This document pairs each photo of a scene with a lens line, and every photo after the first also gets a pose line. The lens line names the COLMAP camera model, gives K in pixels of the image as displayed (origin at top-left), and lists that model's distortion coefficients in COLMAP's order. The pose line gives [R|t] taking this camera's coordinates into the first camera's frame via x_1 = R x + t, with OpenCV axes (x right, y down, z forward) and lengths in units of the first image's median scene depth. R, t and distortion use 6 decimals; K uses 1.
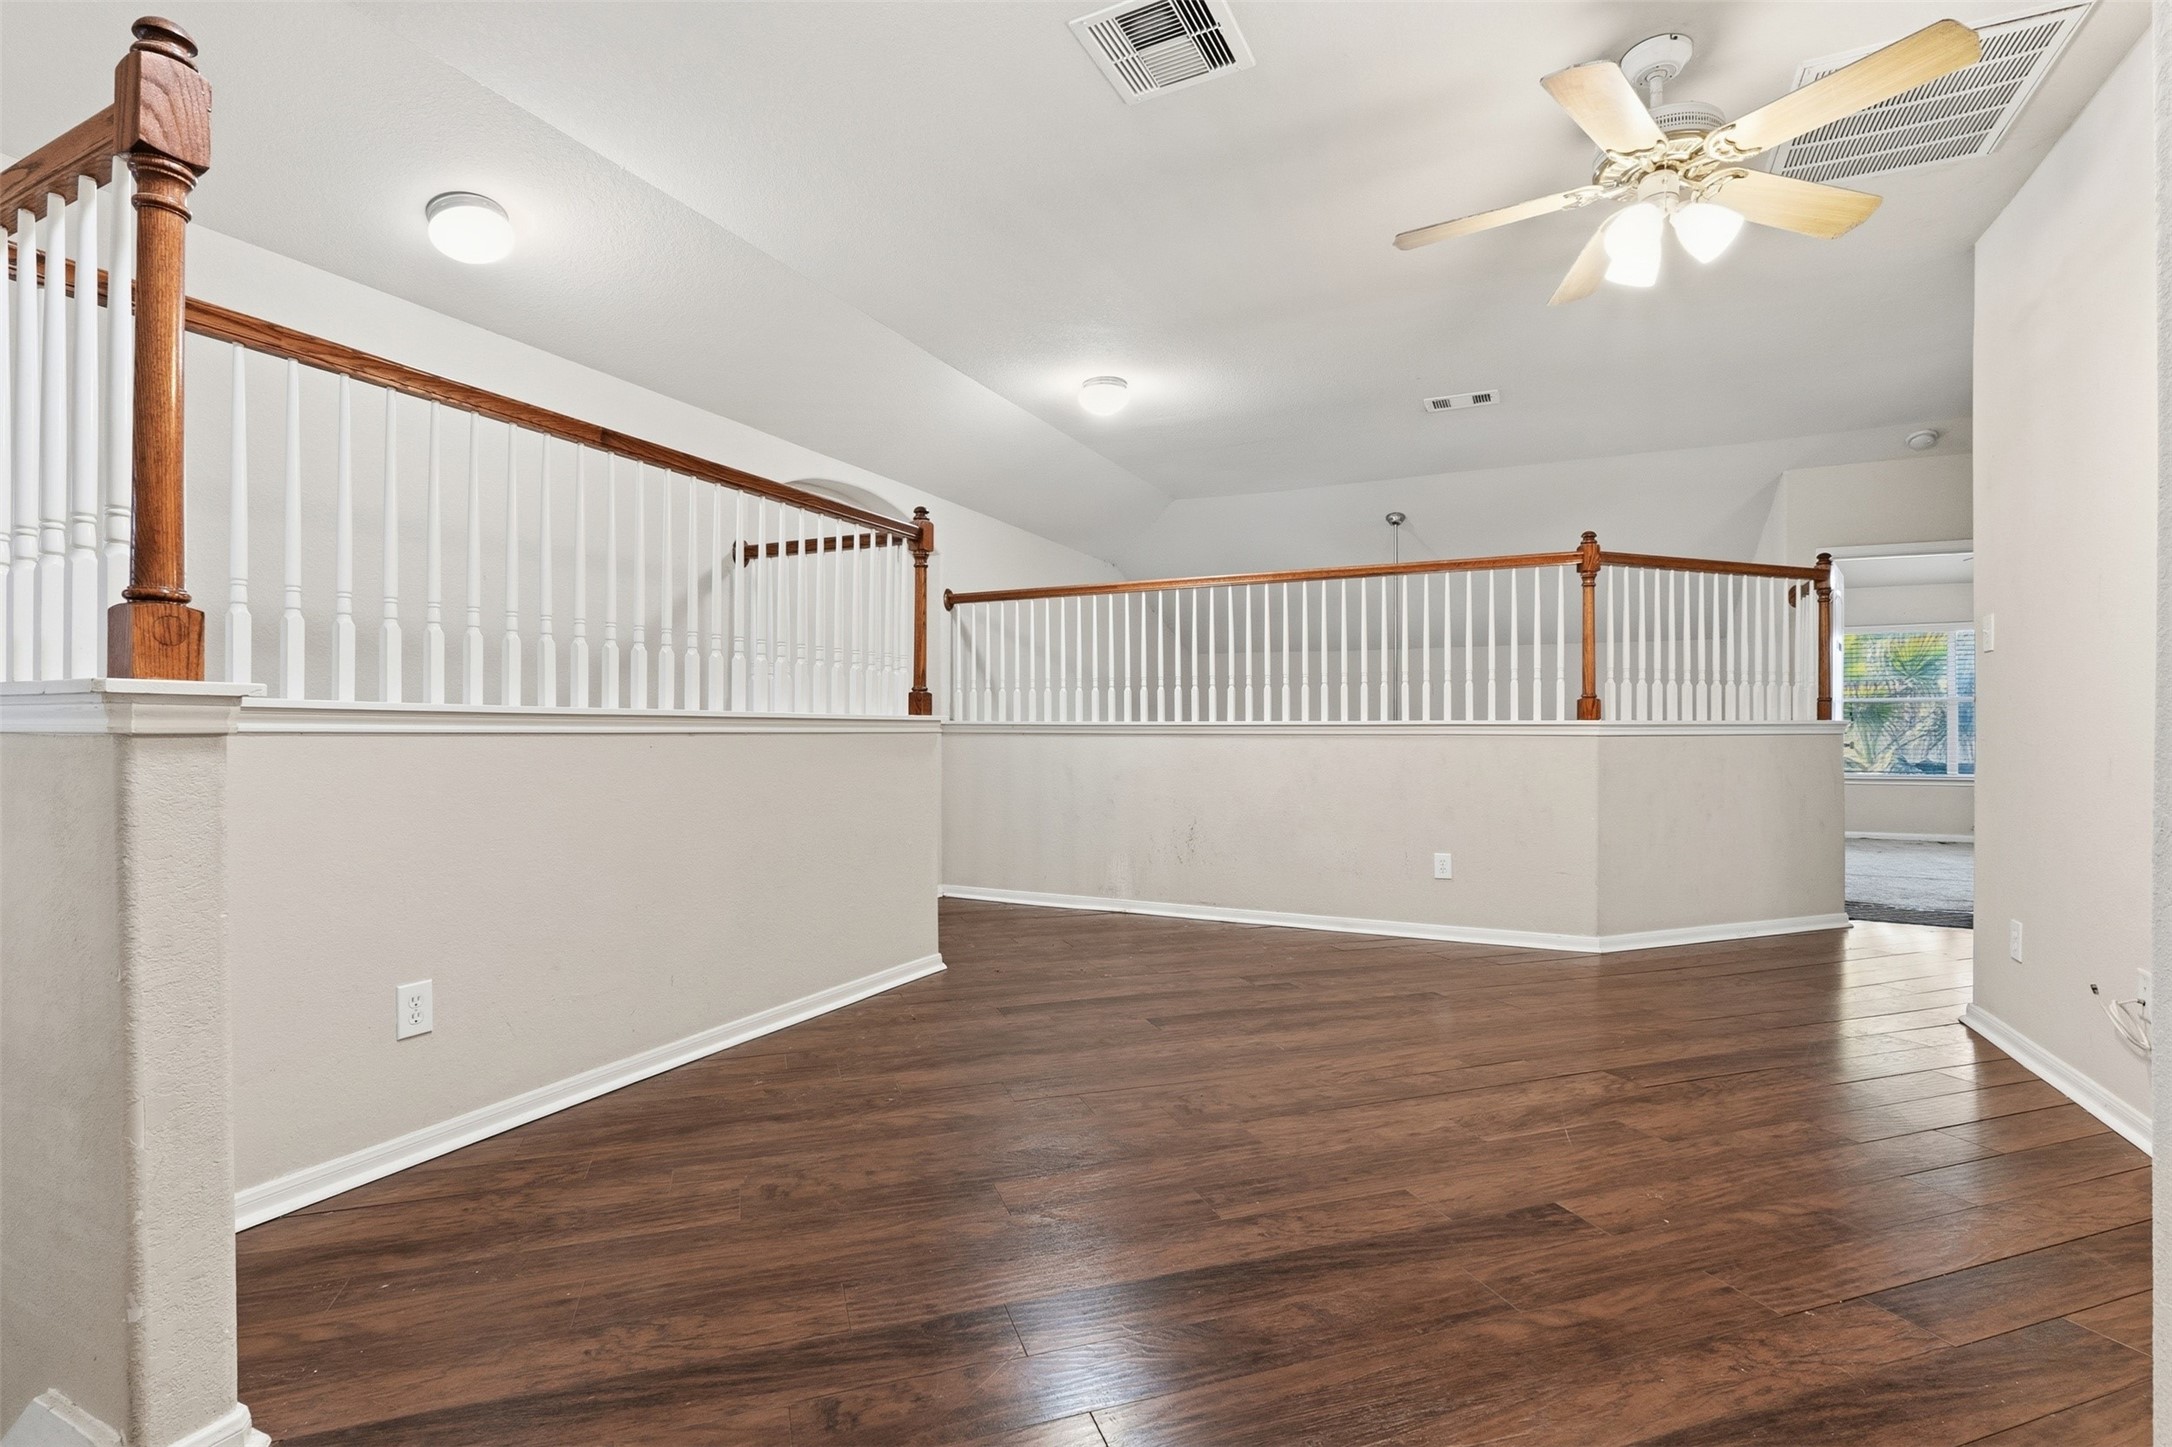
lens RADIAL K [[955.3, 0, 1138.4], [0, 955.3, 733.0], [0, 0, 1]] dist [-0.003305, -0.000300]
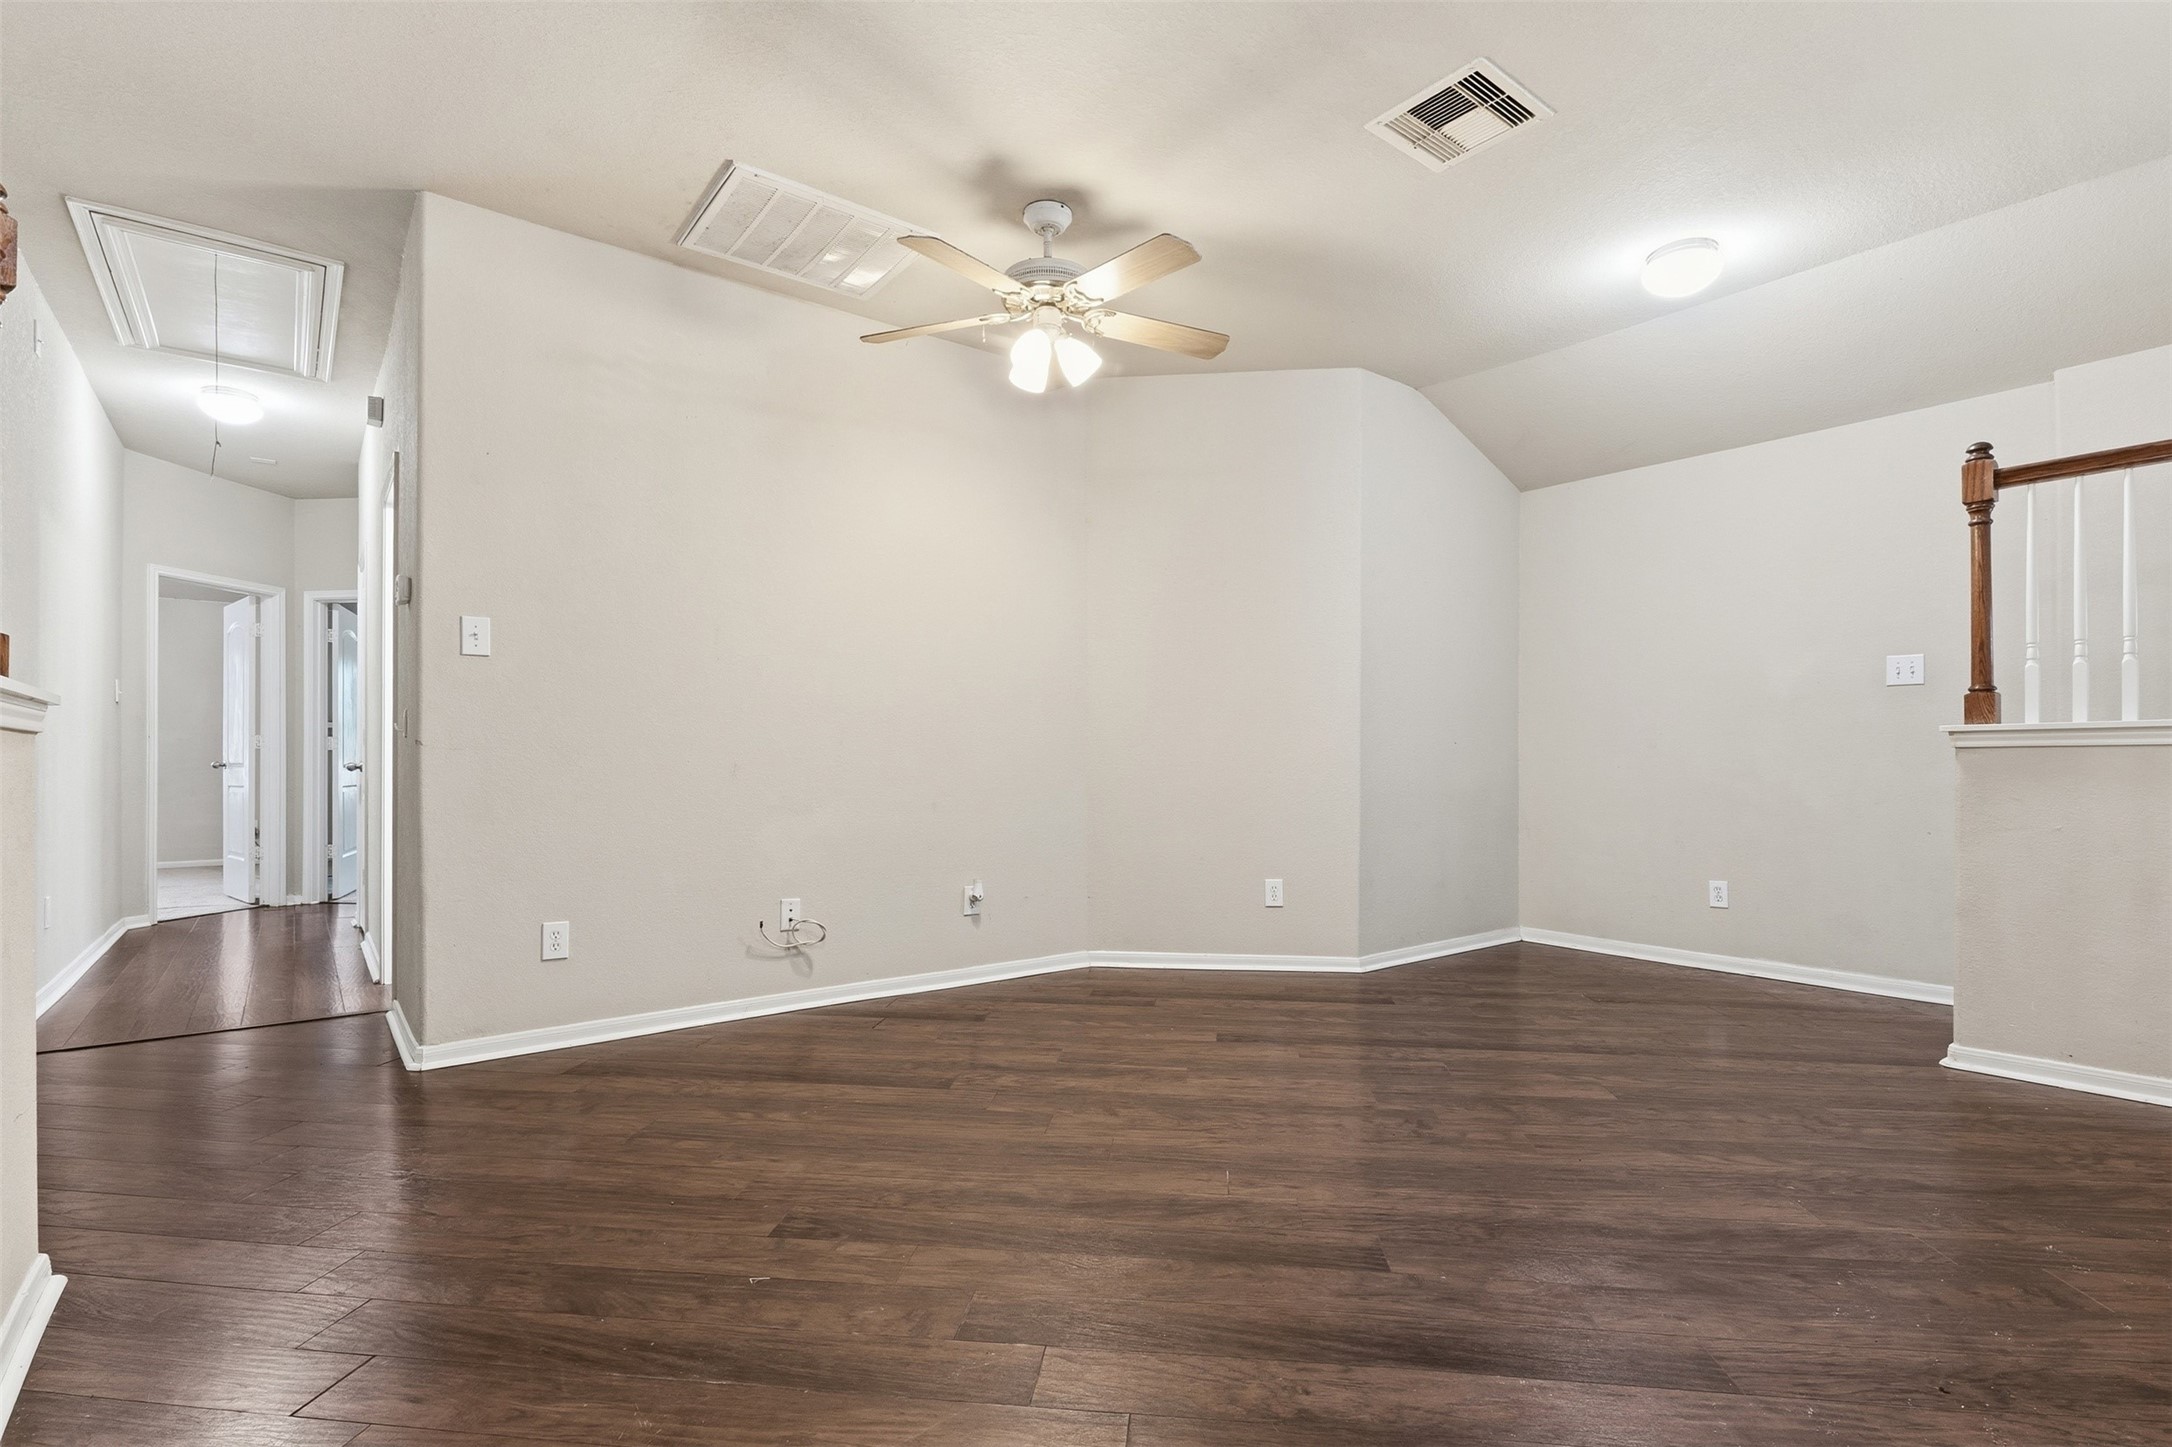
lens RADIAL K [[1034.2, 0, 1077.5], [0, 1034.2, 756.4], [0, 0, 1]] dist [-0.004977, -0.000662]
pose [[-0.874184, -0.001176, 0.485593, -0.159894], [-0.005387, 0.999959, -0.007276, 0.027190], [-0.485565, -0.008976, -0.874155, 2.153517]]
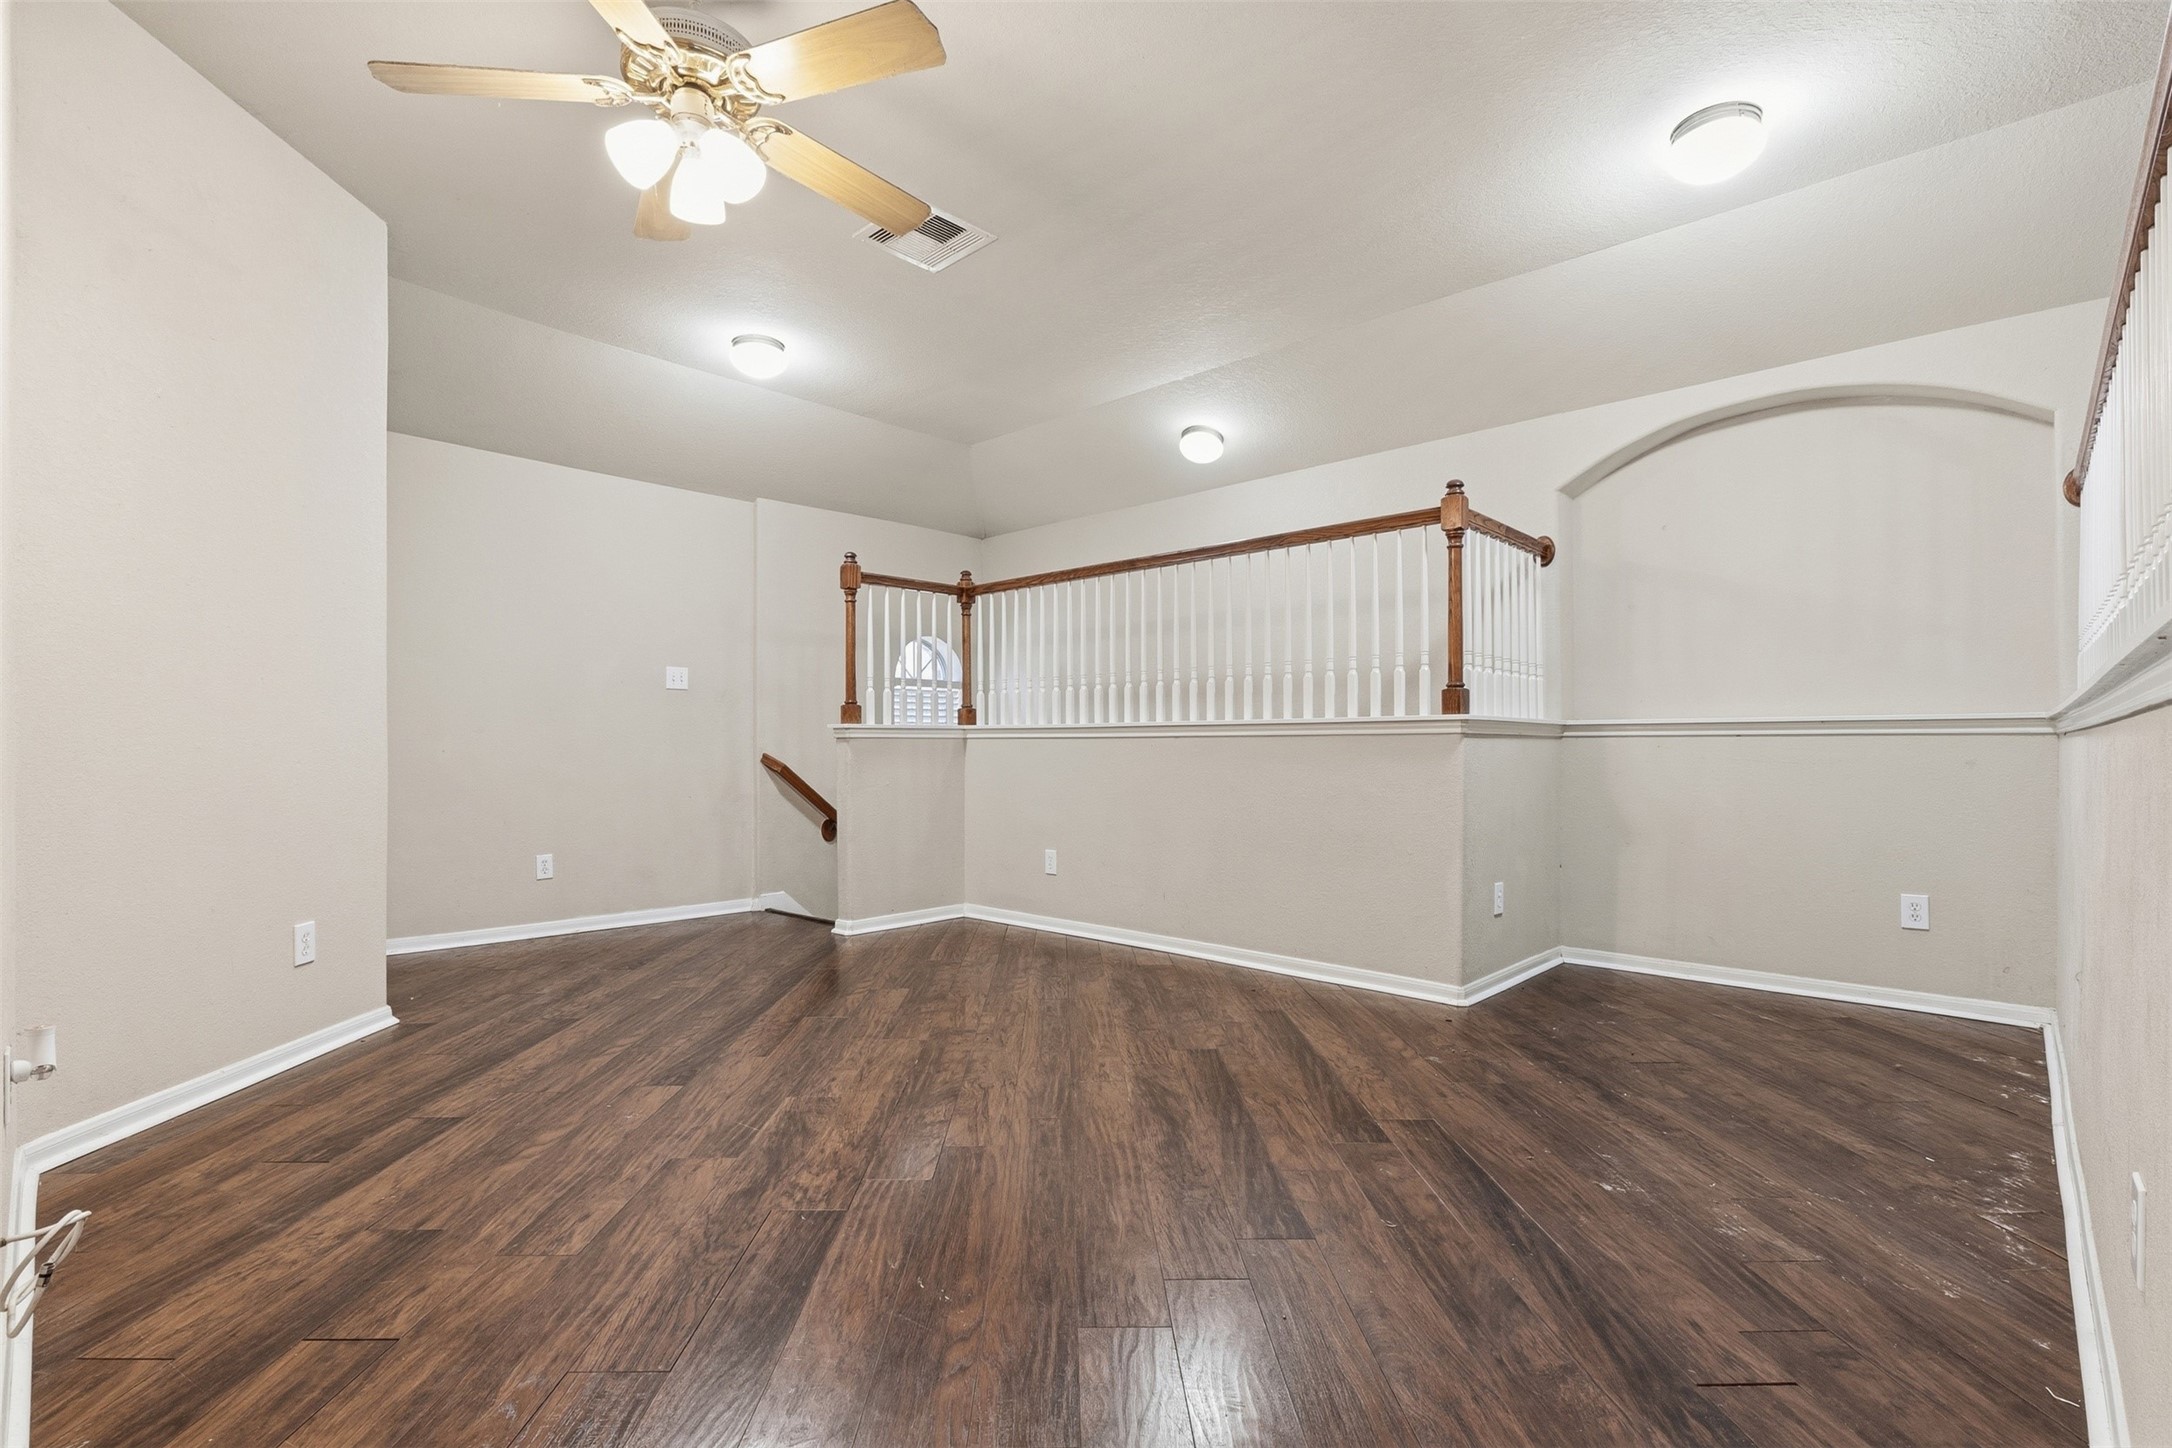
lens RADIAL K [[1034.2, 0, 1077.5], [0, 1034.2, 756.9], [0, 0, 1]] dist [-0.004977, -0.000662]
pose [[-0.329365, 0.003938, -0.944195, 1.310981], [-0.000896, 0.999990, 0.004484, 0.028998], [0.944202, 0.002323, -0.329358, 1.624793]]
